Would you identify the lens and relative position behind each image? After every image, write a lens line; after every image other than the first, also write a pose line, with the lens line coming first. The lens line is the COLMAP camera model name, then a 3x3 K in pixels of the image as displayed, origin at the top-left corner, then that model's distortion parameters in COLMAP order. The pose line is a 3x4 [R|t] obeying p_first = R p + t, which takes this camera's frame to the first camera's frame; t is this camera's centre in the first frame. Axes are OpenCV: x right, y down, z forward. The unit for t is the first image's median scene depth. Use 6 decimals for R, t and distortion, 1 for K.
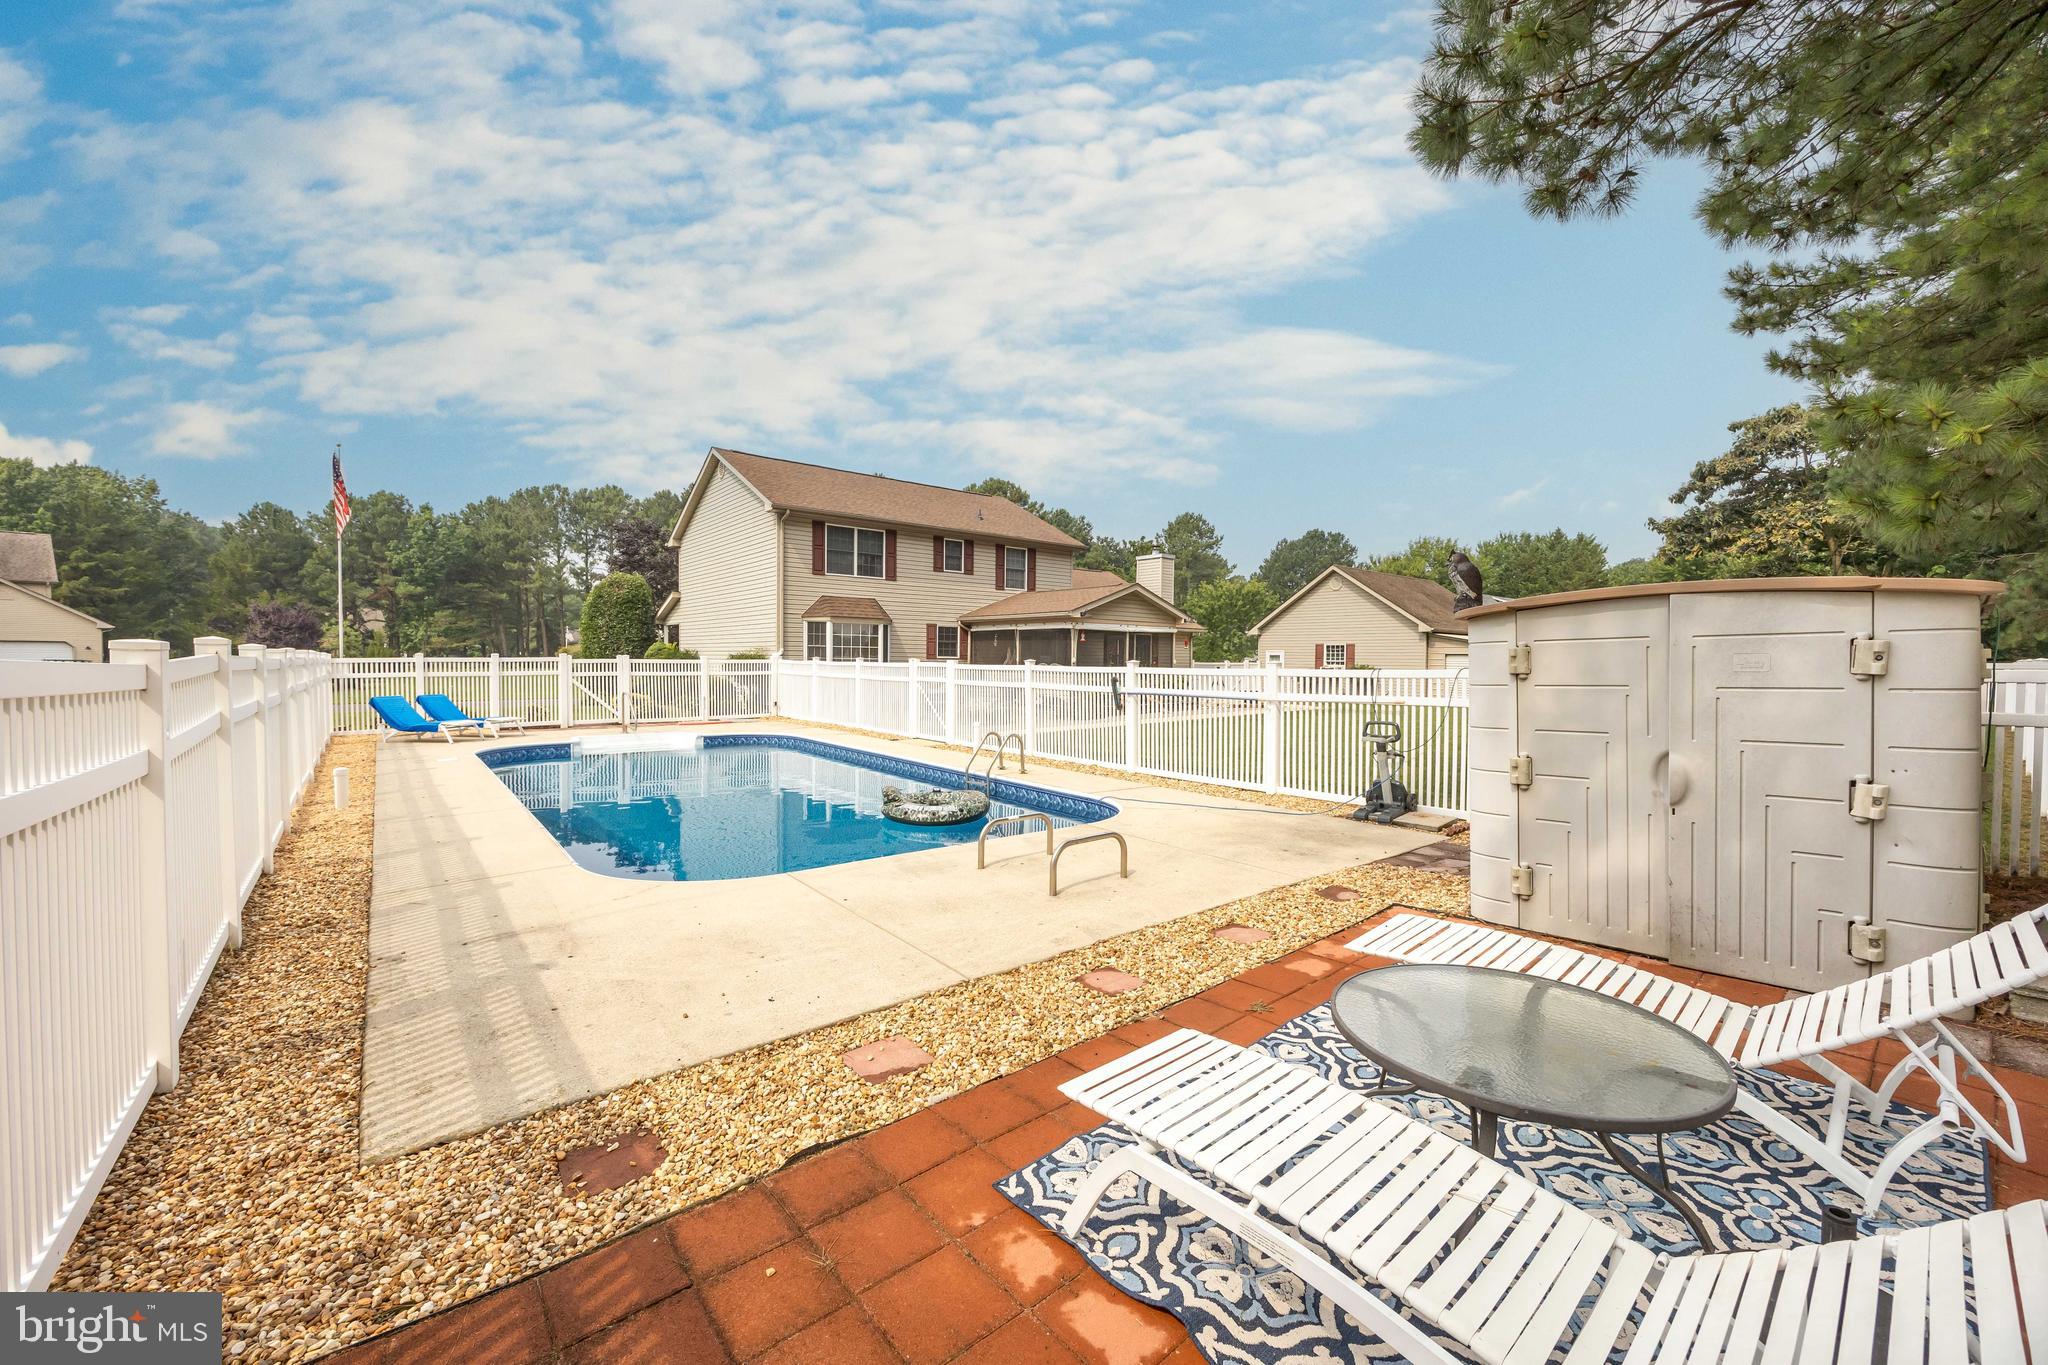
lens RADIAL K [[794.8, 0, 1010.9], [0, 794.8, 682.9], [0, 0, 1]] dist [0.003498, -0.000780]
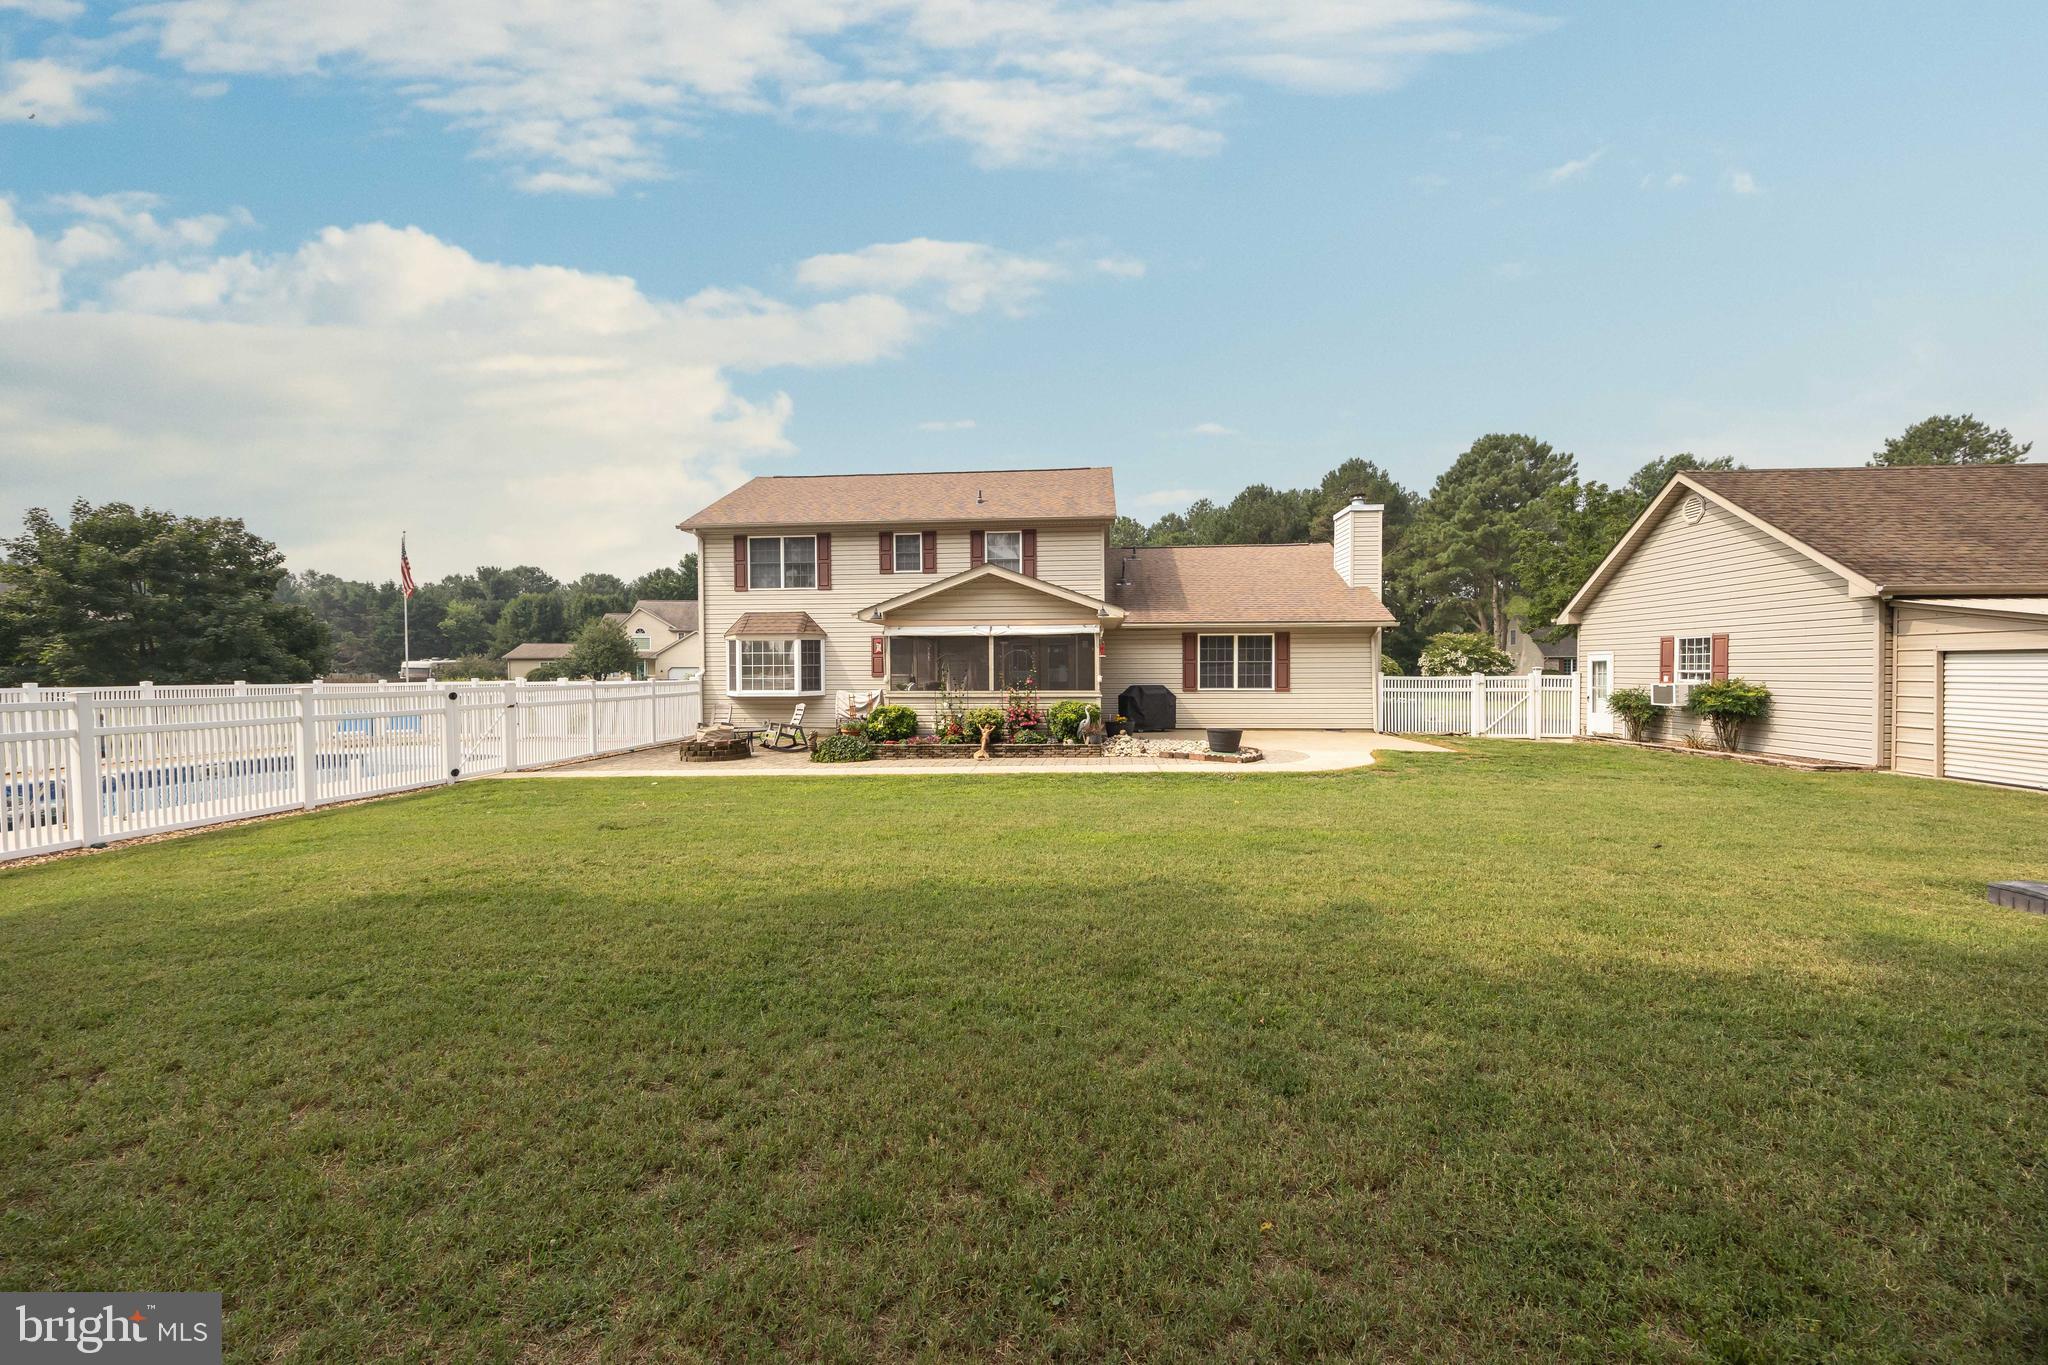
lens RADIAL K [[794.8, 0, 1012.7], [0, 794.8, 675.3], [0, 0, 1]] dist [0.003498, -0.000780]
pose [[0.712584, -0.008287, -0.701538, 0.587963], [-0.009318, 0.999730, -0.021275, -0.014593], [0.701525, 0.021698, 0.712315, 0.484501]]
